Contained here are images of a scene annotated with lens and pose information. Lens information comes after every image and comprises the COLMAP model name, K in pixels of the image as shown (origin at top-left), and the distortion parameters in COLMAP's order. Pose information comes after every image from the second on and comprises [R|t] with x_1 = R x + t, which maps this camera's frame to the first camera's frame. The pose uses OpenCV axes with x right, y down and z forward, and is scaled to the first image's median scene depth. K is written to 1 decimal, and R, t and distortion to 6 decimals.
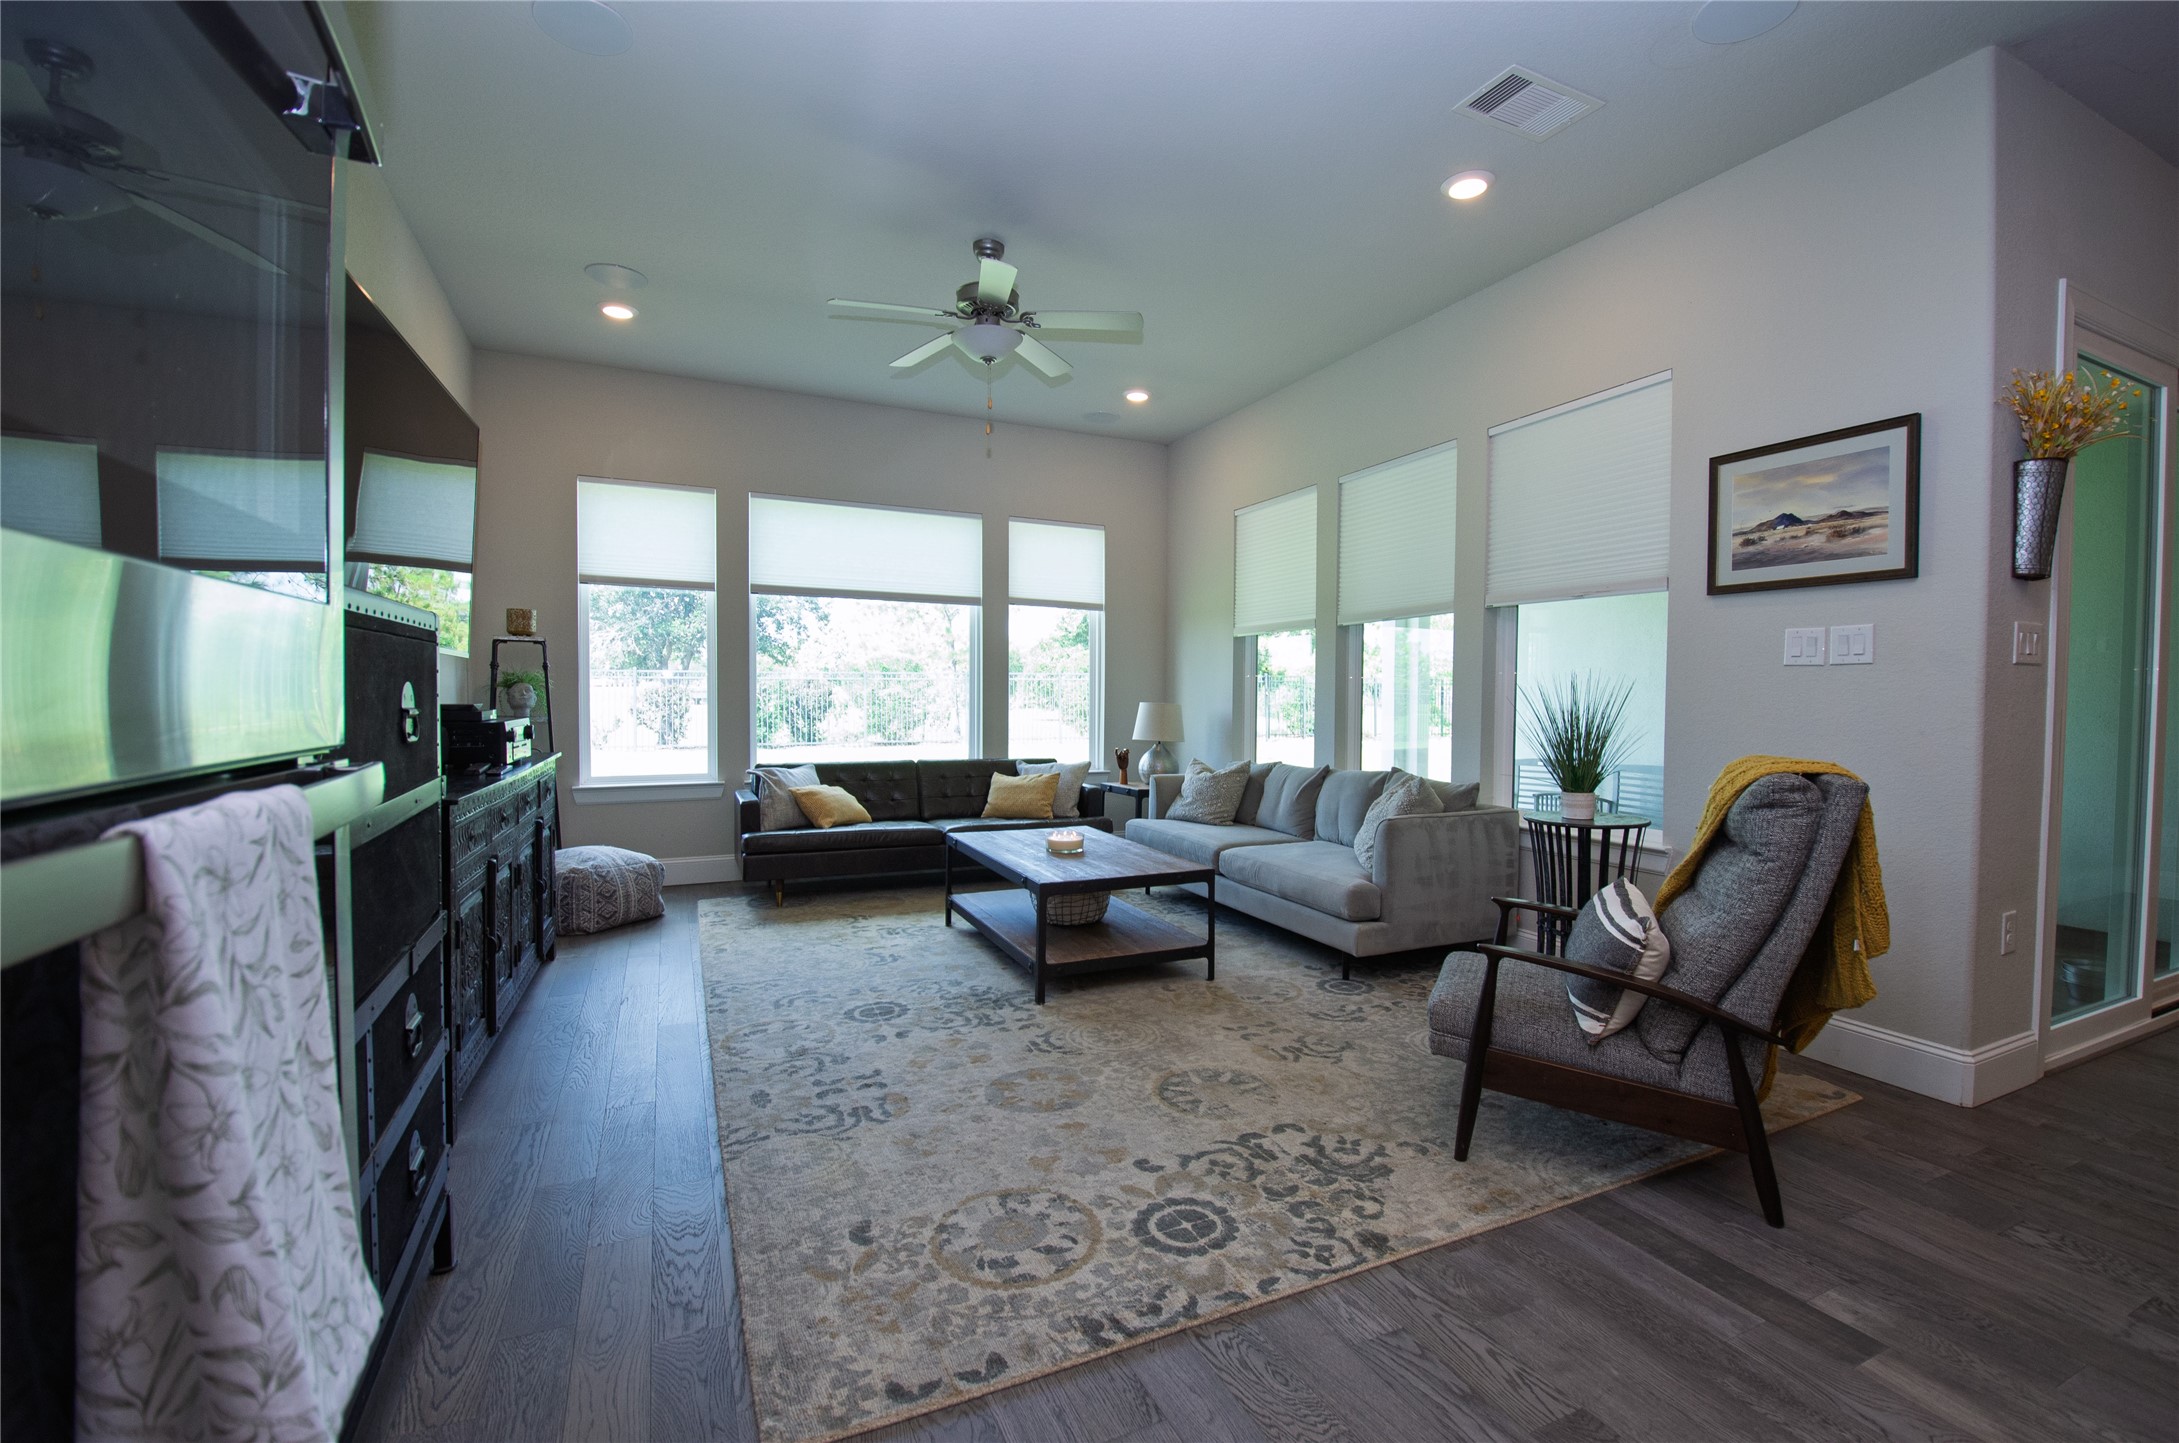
lens RADIAL K [[948.5, 0, 1126.8], [0, 948.5, 718.8], [0, 0, 1]] dist [0.013110, -0.020902]
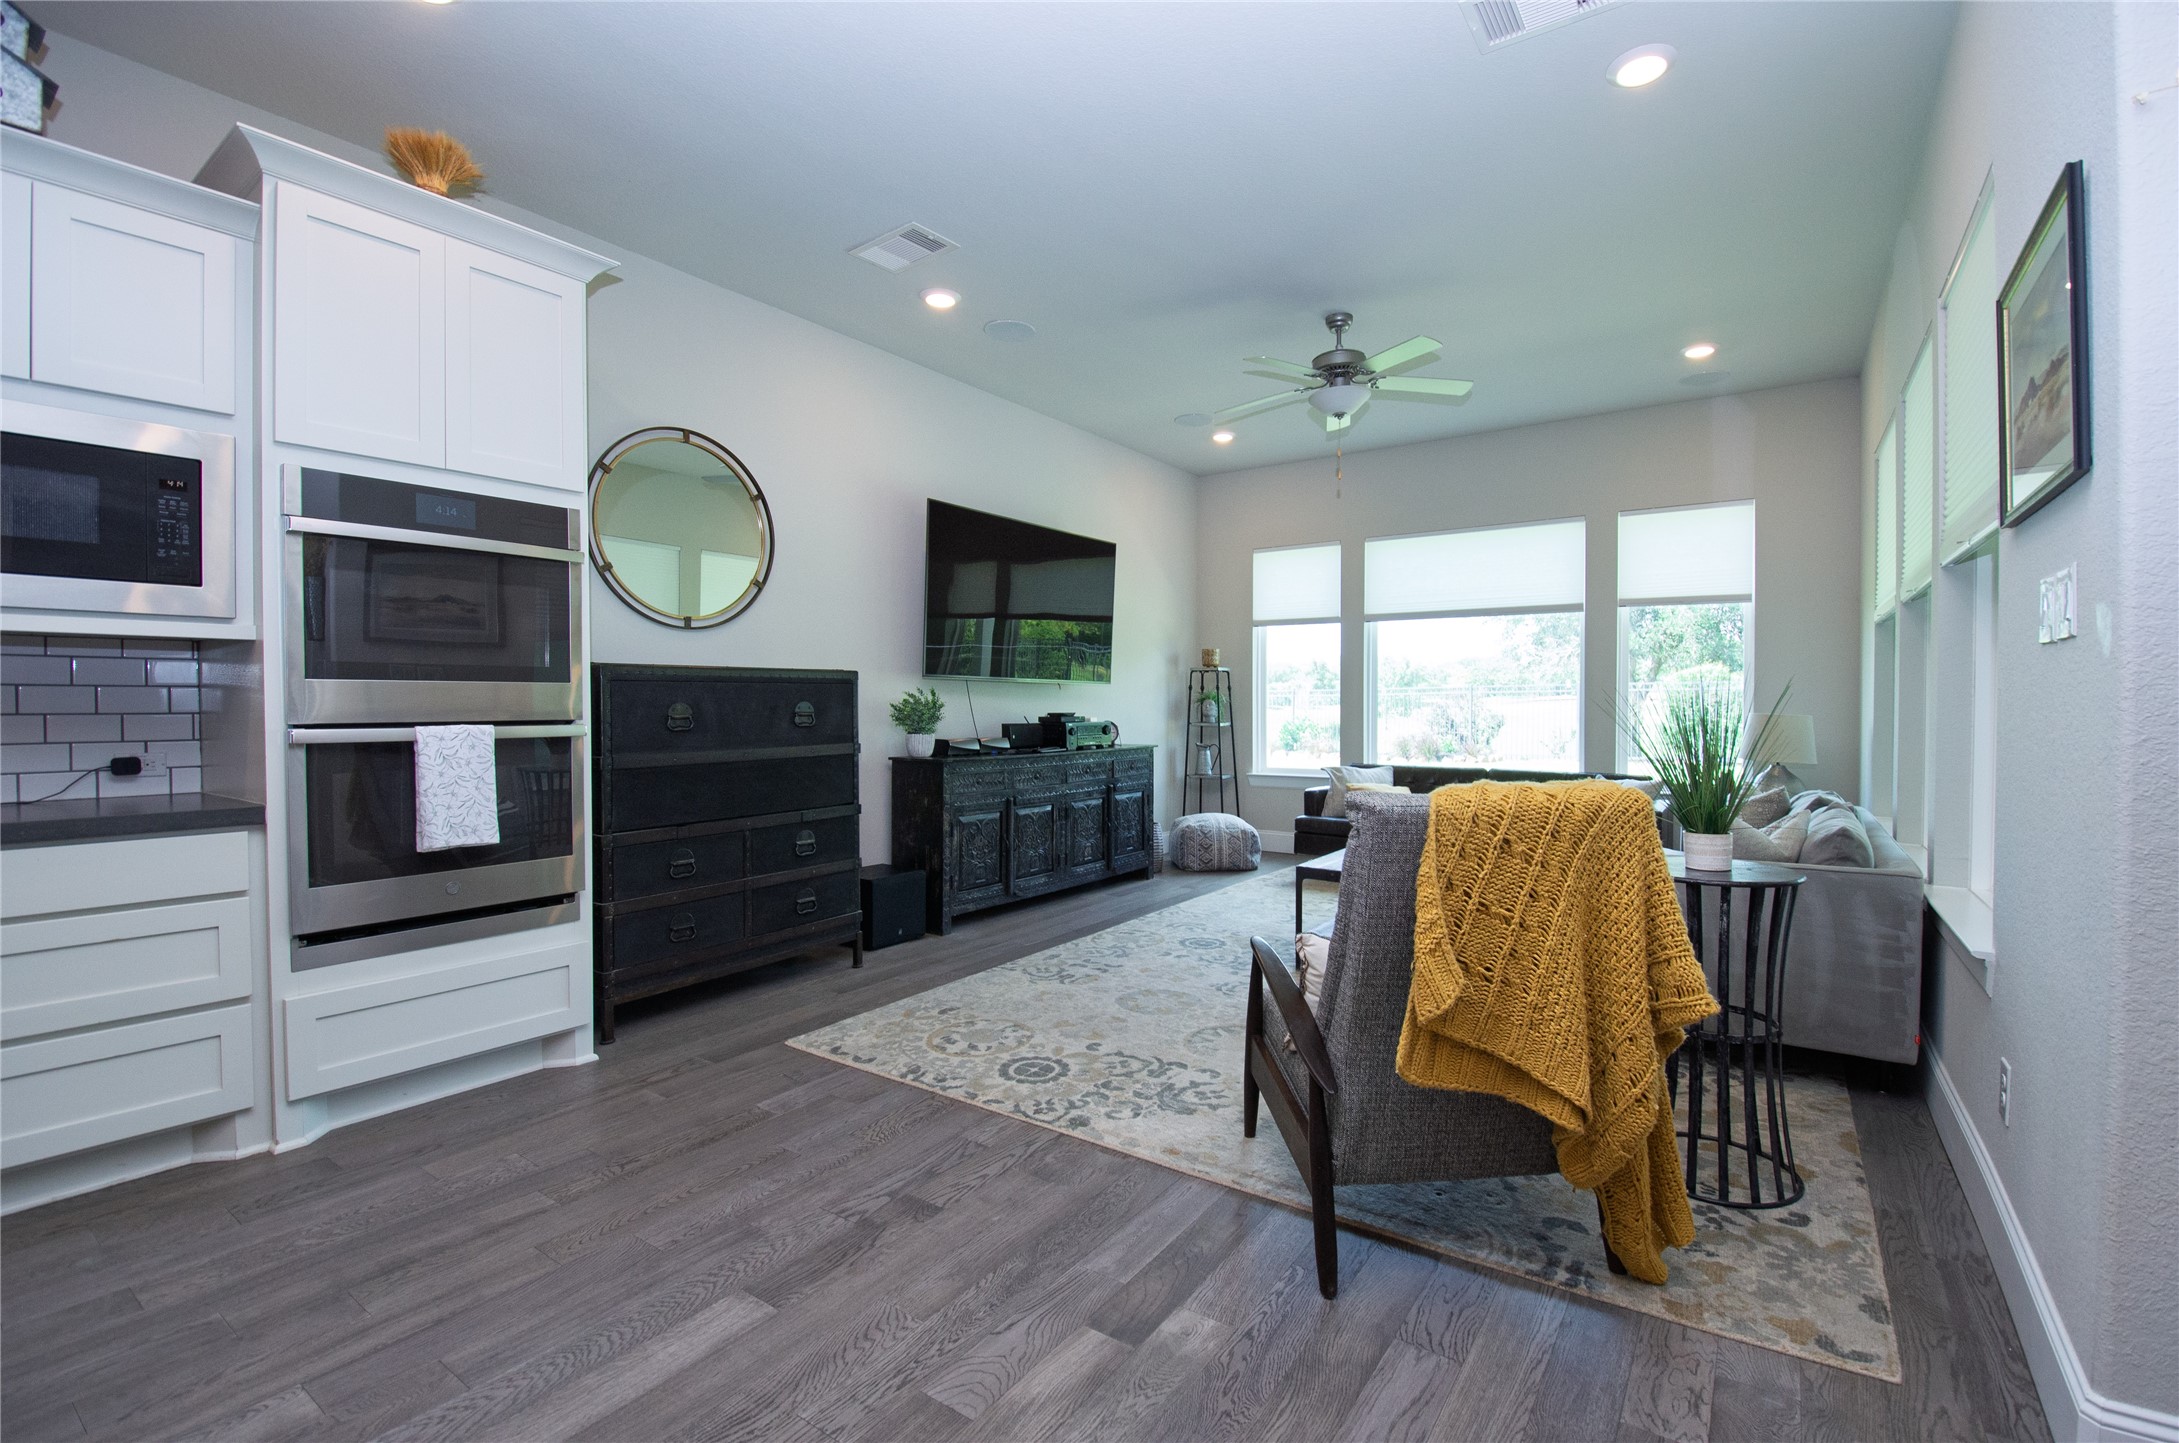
lens RADIAL K [[948.5, 0, 1126.8], [0, 948.5, 718.8], [0, 0, 1]] dist [0.013110, -0.020902]
pose [[0.500848, 0.005103, -0.865520, 1.247241], [-0.016028, 0.999866, -0.003380, -0.001595], [0.865387, 0.015565, 0.500863, 0.346241]]
